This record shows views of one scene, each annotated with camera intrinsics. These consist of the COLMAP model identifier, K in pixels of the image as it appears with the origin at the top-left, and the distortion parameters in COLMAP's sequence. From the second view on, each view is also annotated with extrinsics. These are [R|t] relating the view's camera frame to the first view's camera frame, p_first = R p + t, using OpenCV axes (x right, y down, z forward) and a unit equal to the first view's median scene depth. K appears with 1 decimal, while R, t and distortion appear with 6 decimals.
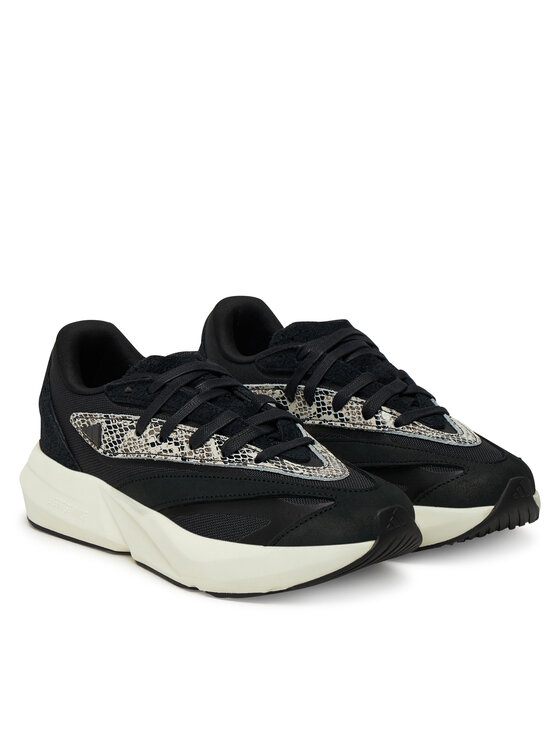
lens RADIAL K [[1817.5, 0, 280.0], [0, 1817.5, 373.0], [0, 0, 1]] dist [0.001591, 0.024894]
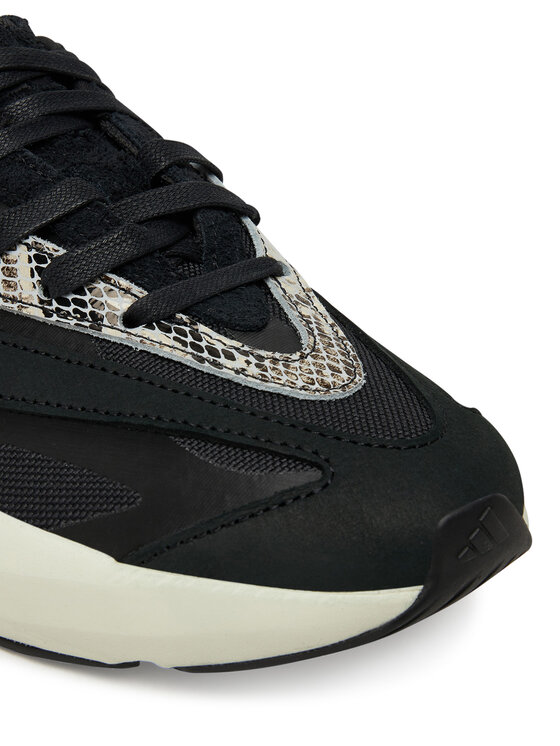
lens RADIAL K [[2105.5, 0, 280.0], [0, 2105.5, 373.0], [0, 0, 1]] dist [-1.199697, 1.142169]
pose [[0.990988, 0.123440, 0.052023, -0.002700], [-0.130494, 0.977312, 0.166830, -0.017223], [-0.030249, -0.172115, 0.984612, 0.557693]]
